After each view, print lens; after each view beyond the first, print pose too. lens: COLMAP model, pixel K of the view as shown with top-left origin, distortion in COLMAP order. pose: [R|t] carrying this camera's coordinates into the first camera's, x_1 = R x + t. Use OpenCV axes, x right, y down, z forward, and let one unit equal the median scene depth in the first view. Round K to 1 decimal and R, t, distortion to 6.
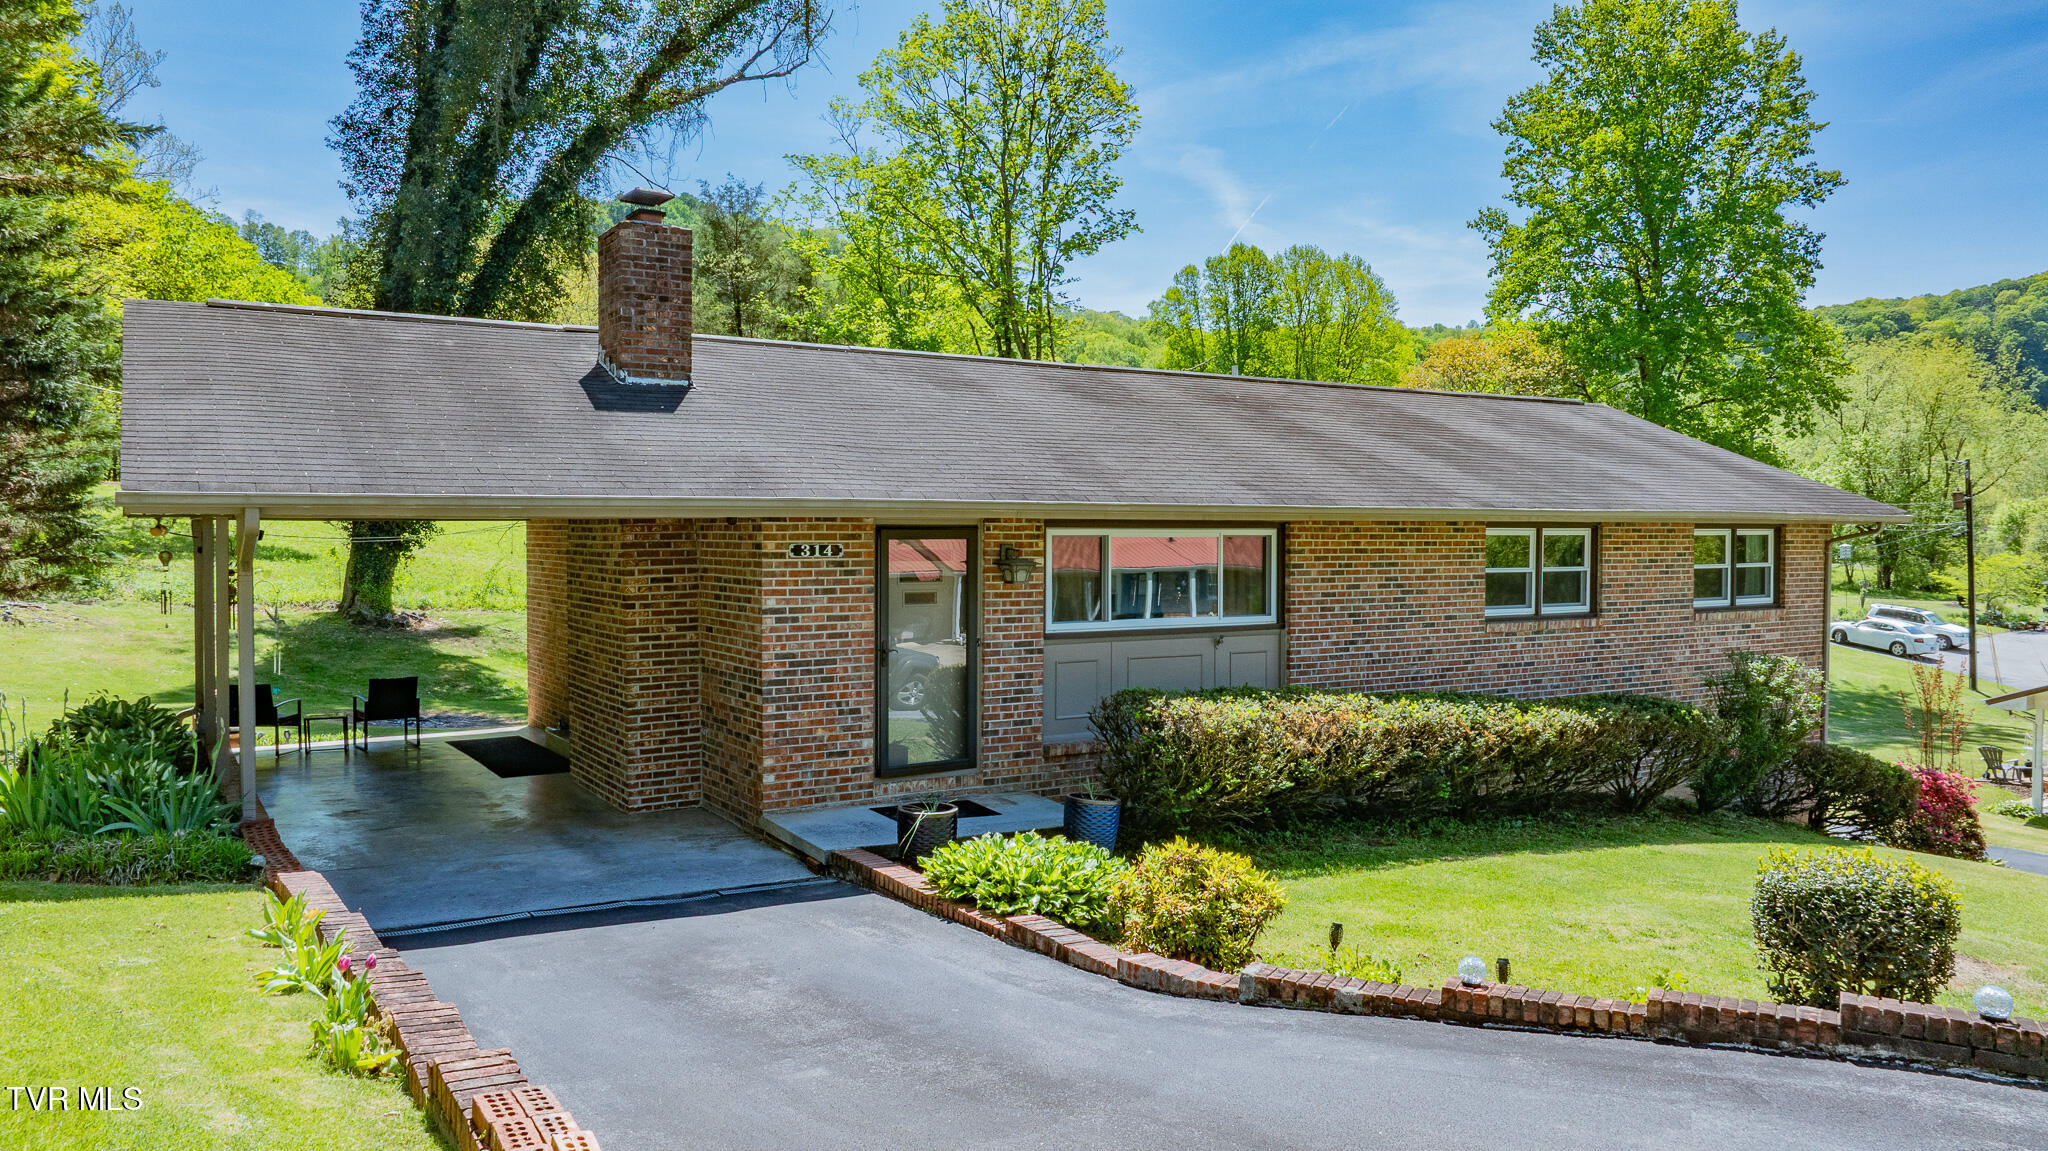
lens RADIAL K [[1465.1, 0, 1024.1], [0, 1465.1, 572.6], [0, 0, 1]] dist [-0.012006, 0.007528]
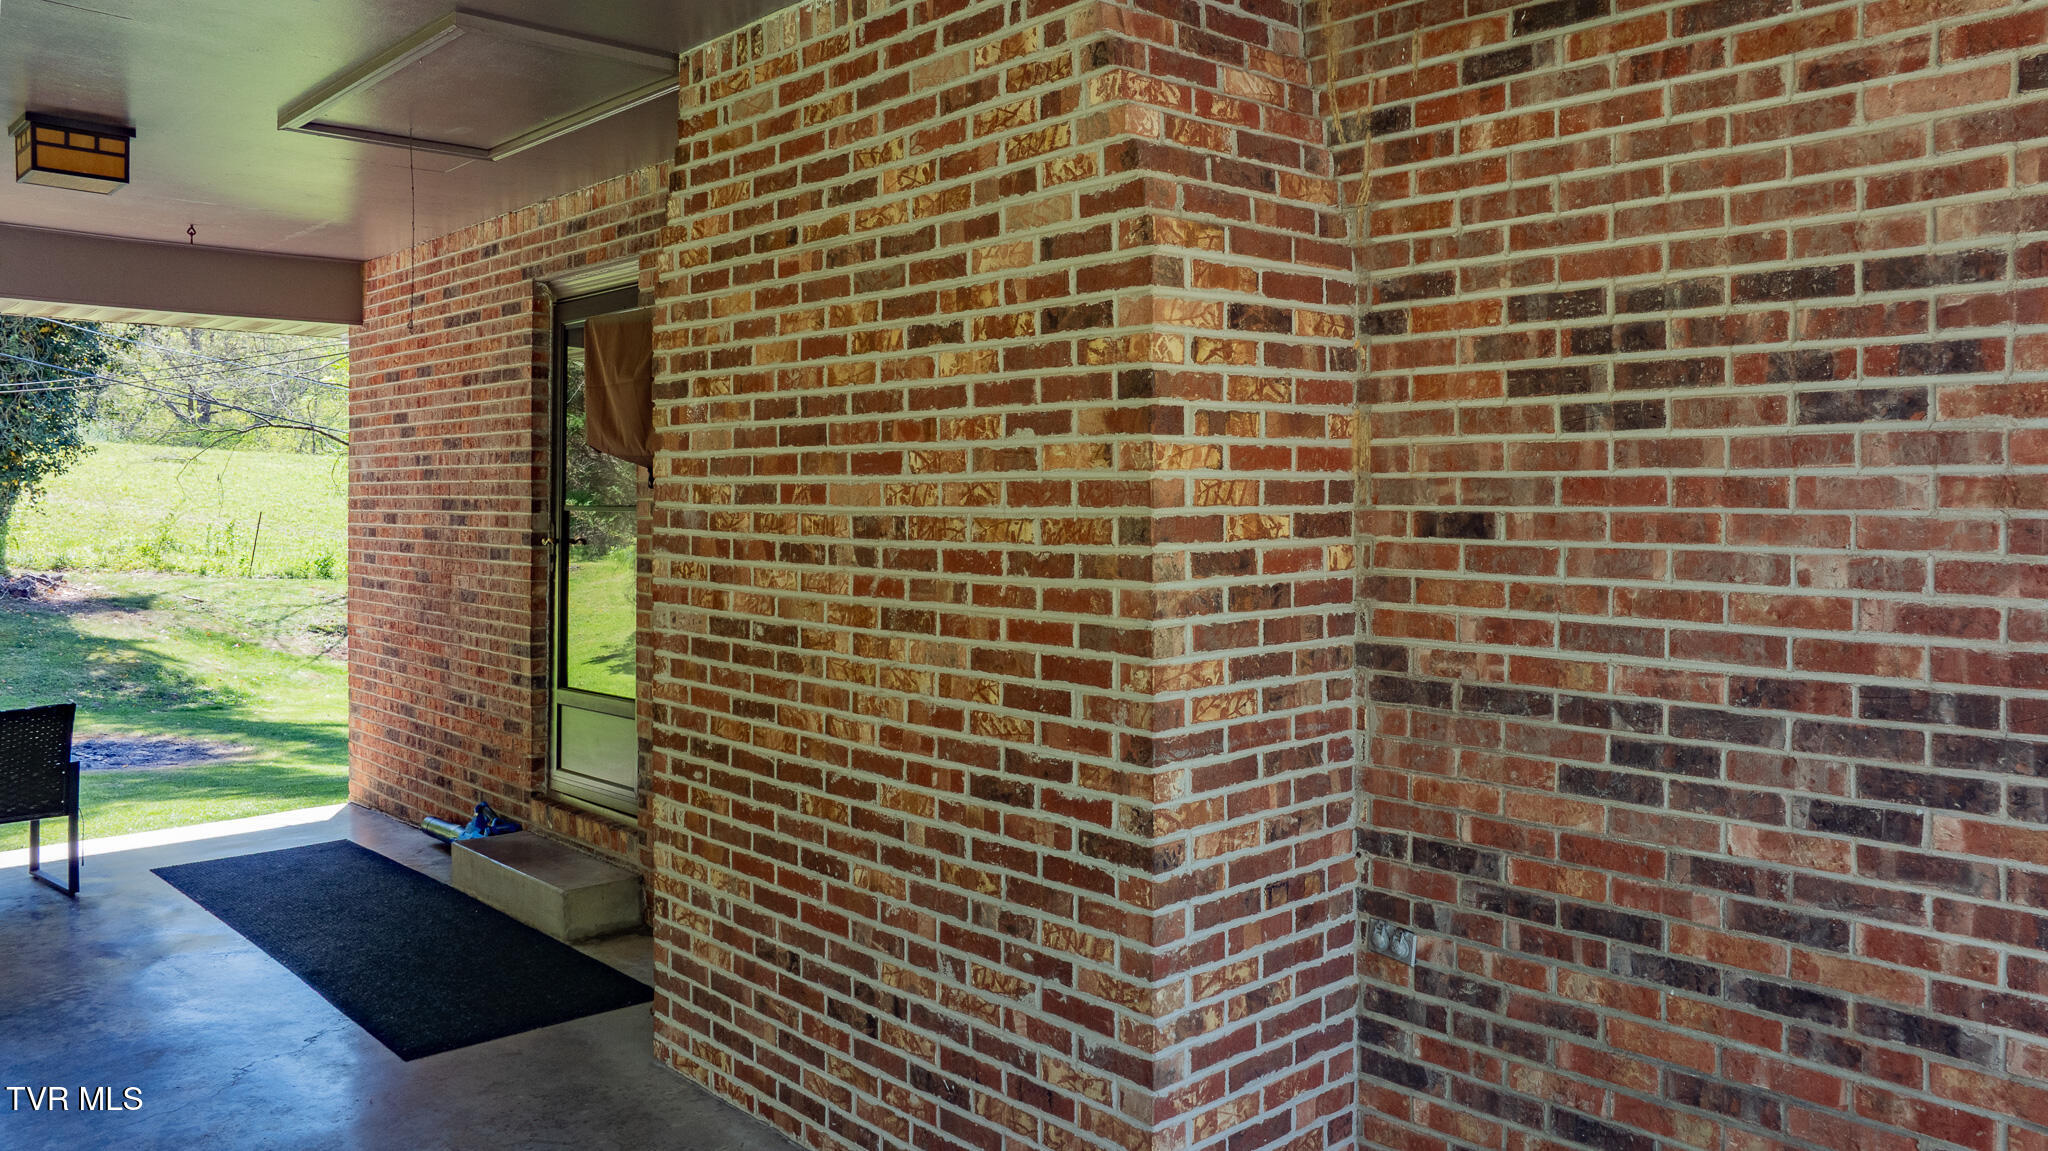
lens RADIAL K [[1465.1, 0, 1021.3], [0, 1465.1, 507.2], [0, 0, 1]] dist [-0.012006, 0.007528]
pose [[0.980430, 0.002353, 0.196855, -0.287006], [0.002572, 0.999690, -0.024759, 0.035884], [-0.196853, 0.024781, 0.980120, 0.670030]]
